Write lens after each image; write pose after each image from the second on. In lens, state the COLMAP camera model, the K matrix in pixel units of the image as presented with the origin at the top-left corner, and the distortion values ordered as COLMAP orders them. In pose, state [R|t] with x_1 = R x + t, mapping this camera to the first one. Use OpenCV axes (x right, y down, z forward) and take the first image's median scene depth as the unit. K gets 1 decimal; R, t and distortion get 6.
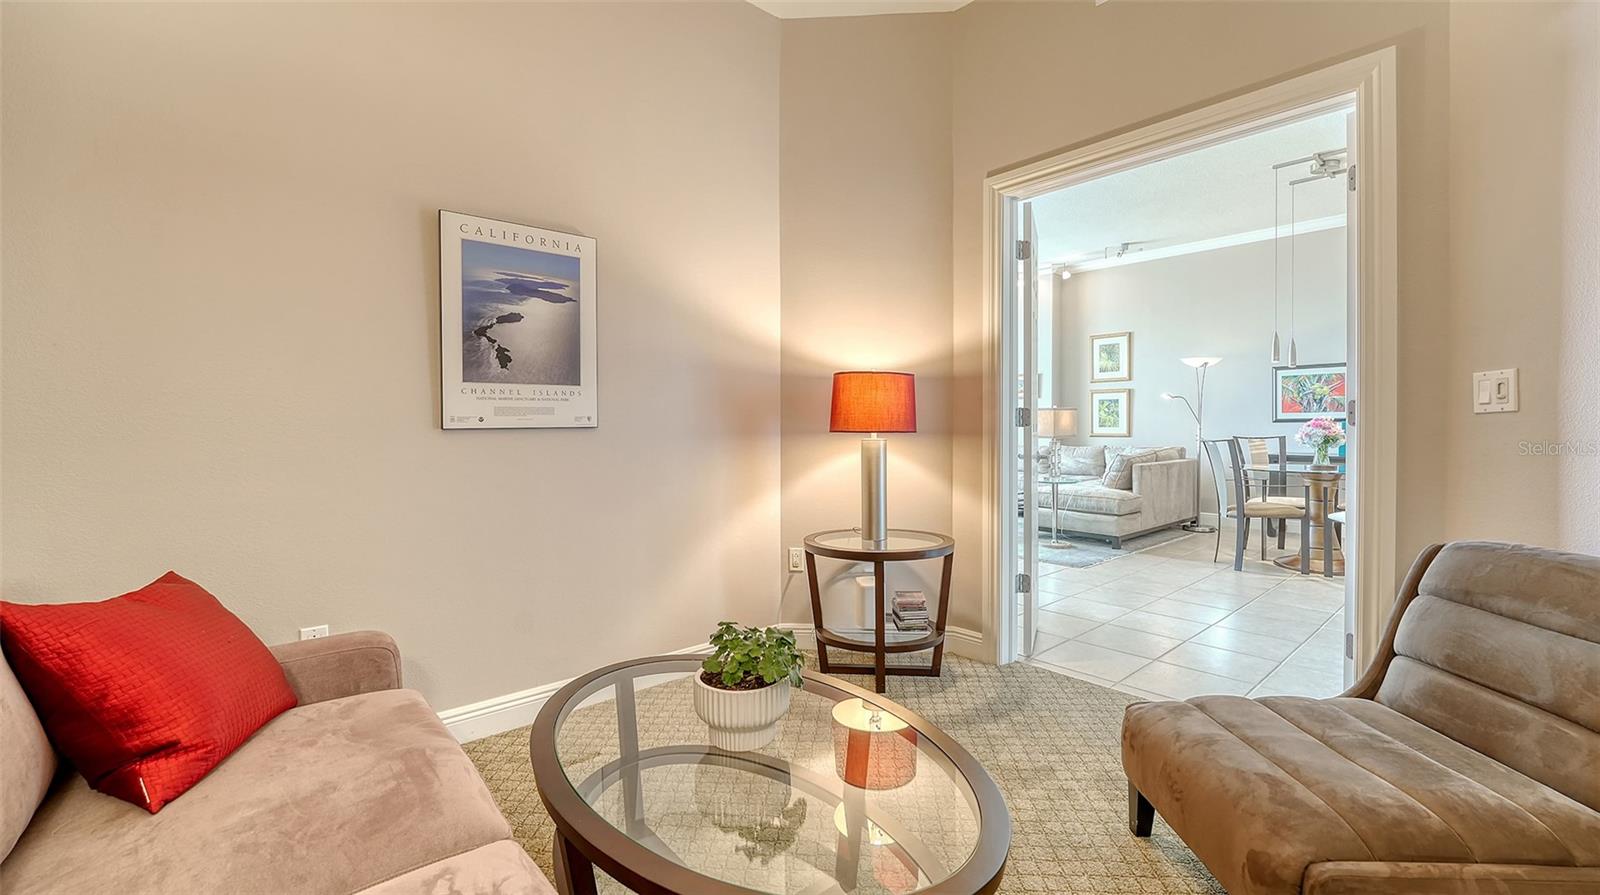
lens RADIAL K [[663.0, 0, 791.9], [0, 663.0, 434.7], [0, 0, 1]] dist [-0.023115, 0.000763]
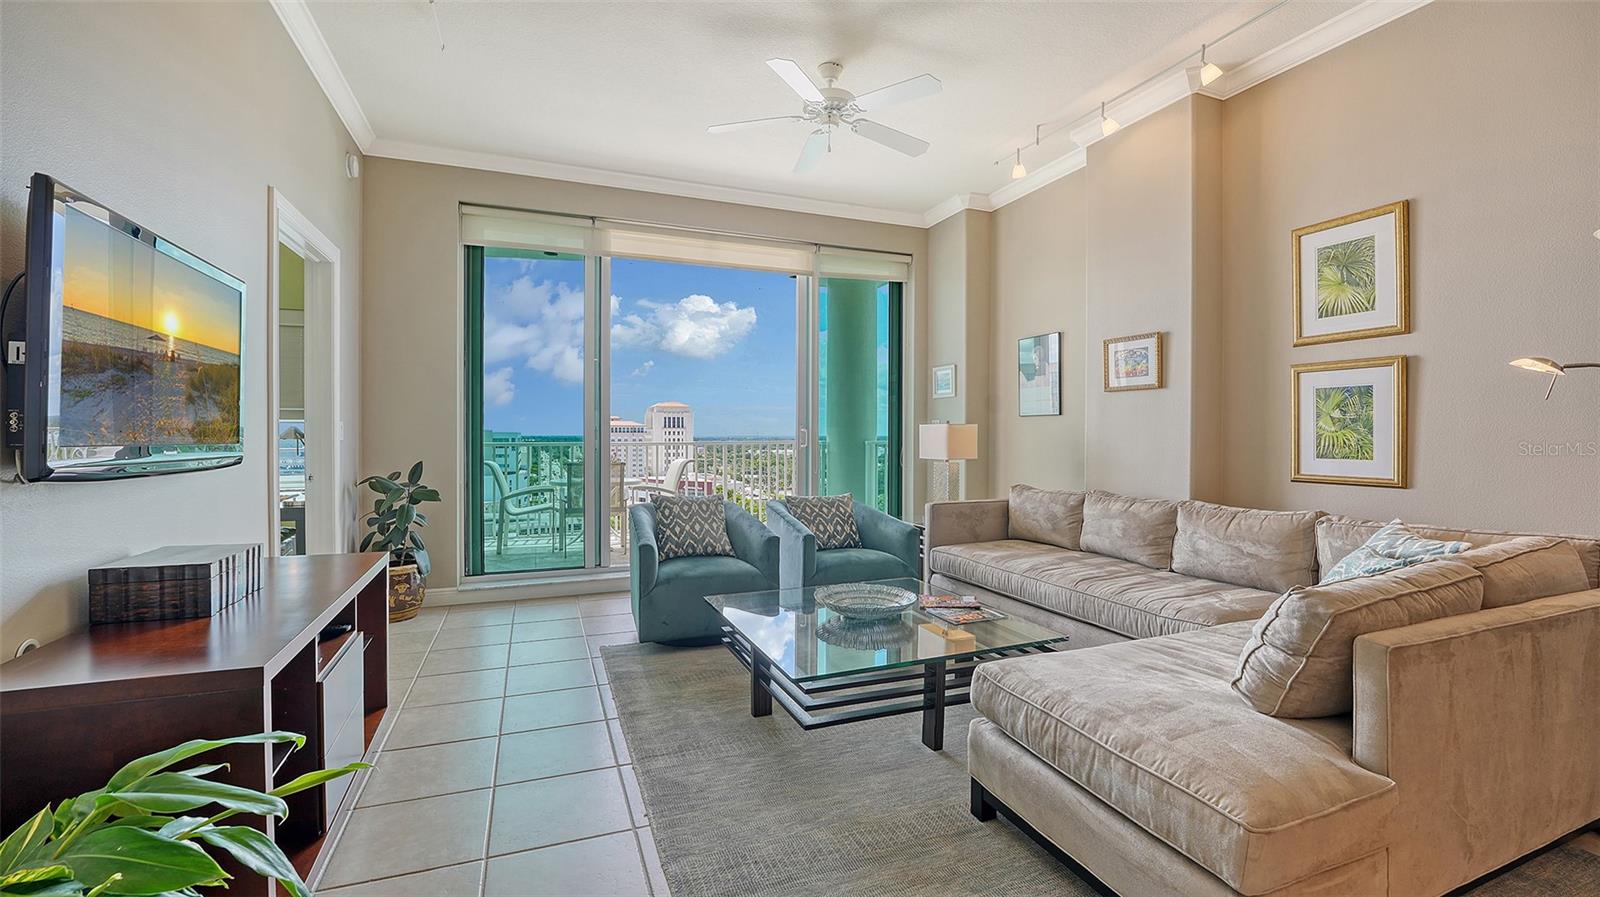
lens RADIAL K [[663.0, 0, 822.9], [0, 663.0, 435.1], [0, 0, 1]] dist [-0.023115, 0.000763]
pose [[0.951060, 0.008872, -0.308878, 0.314750], [-0.013149, 0.999844, -0.011769, -0.017416], [0.308726, 0.015255, 0.951029, 0.554049]]
